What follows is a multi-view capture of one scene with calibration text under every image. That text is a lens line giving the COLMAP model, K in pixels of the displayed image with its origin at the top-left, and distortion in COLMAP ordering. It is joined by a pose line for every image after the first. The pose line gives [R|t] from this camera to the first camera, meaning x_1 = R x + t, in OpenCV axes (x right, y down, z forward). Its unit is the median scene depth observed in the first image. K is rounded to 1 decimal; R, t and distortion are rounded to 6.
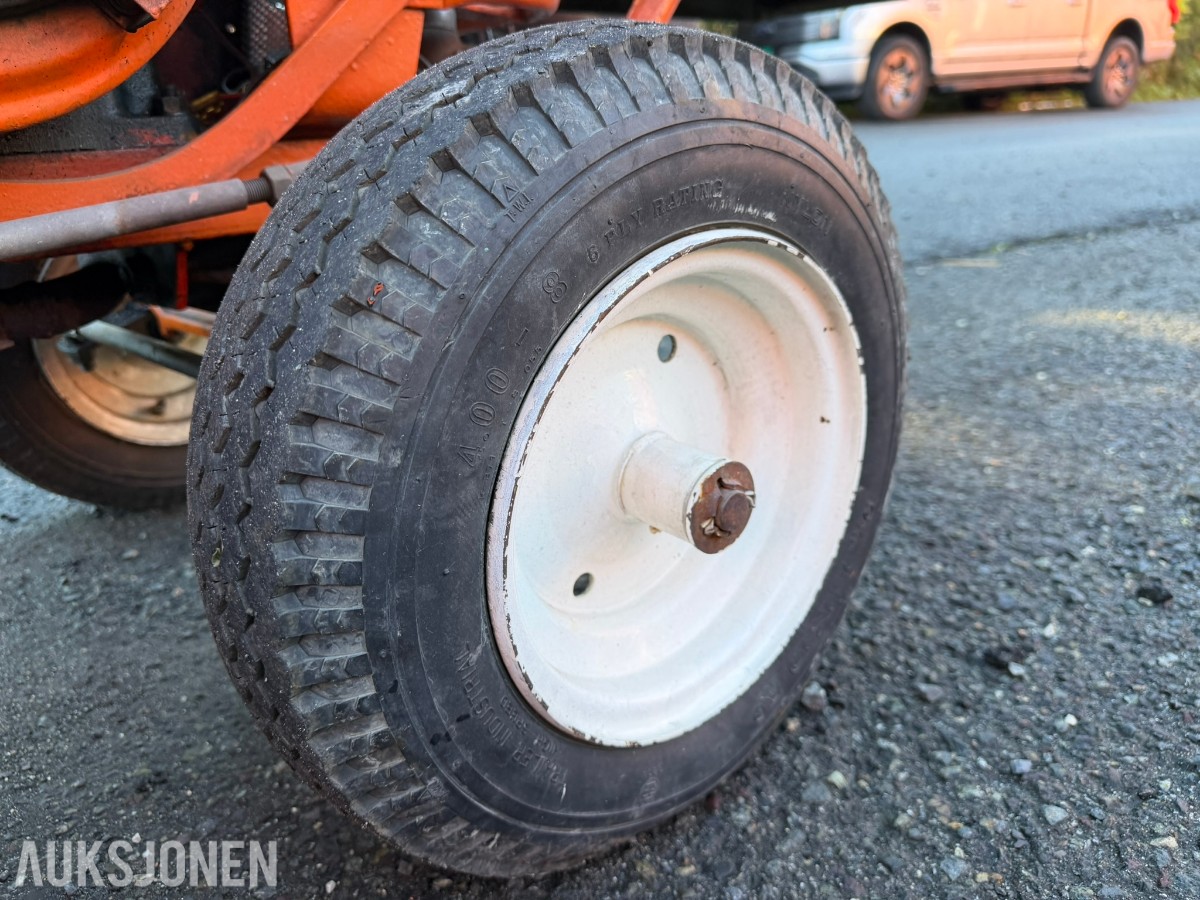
lens RADIAL K [[858.5, 0, 600.0], [0, 858.5, 450.0], [0, 0, 1]] dist [0.041030, -0.079587]
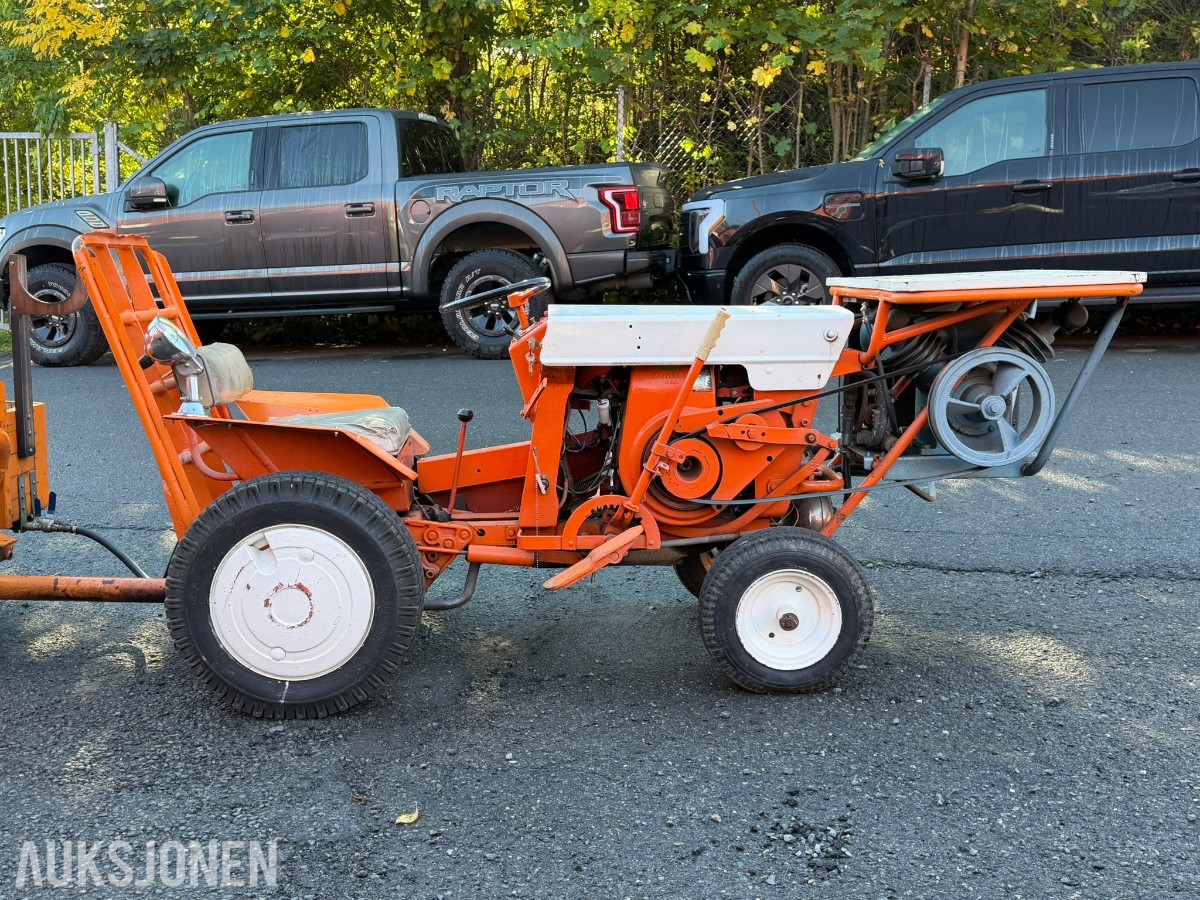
lens RADIAL K [[1273.9, 0, 593.9], [0, 1273.9, 457.5], [0, 0, 1]] dist [0.203458, -0.446603]
pose [[0.740541, 0.150416, -0.654961, 3.630320], [-0.246059, 0.967637, -0.055987, -0.143467], [0.625343, 0.202620, 0.753586, -4.966493]]
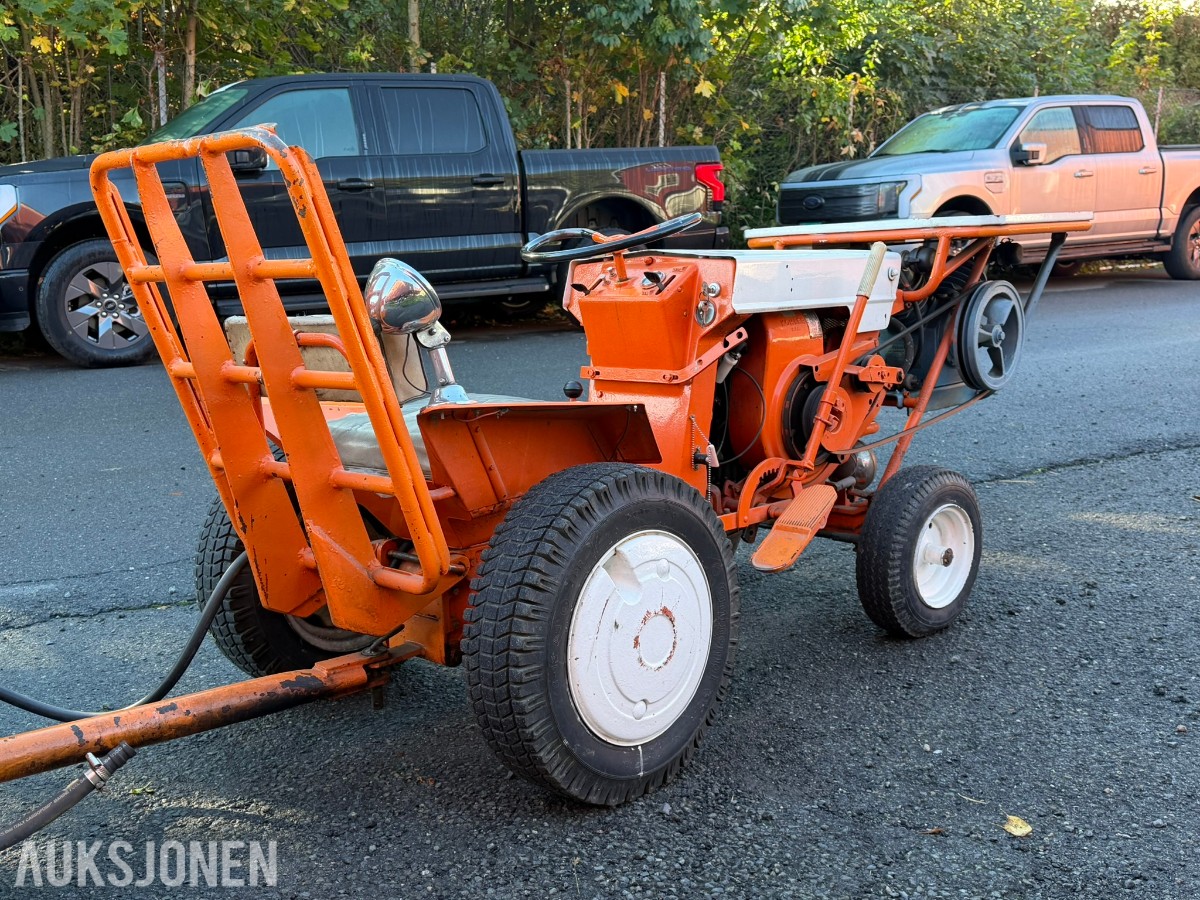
lens RADIAL K [[1273.9, 0, 593.9], [0, 1273.9, 457.5], [0, 0, 1]] dist [0.203458, -0.446603]
pose [[0.998671, 0.018126, 0.048244, -2.036313], [-0.009162, 0.983640, -0.179913, 0.772397], [-0.050716, 0.179232, 0.982499, -5.688444]]
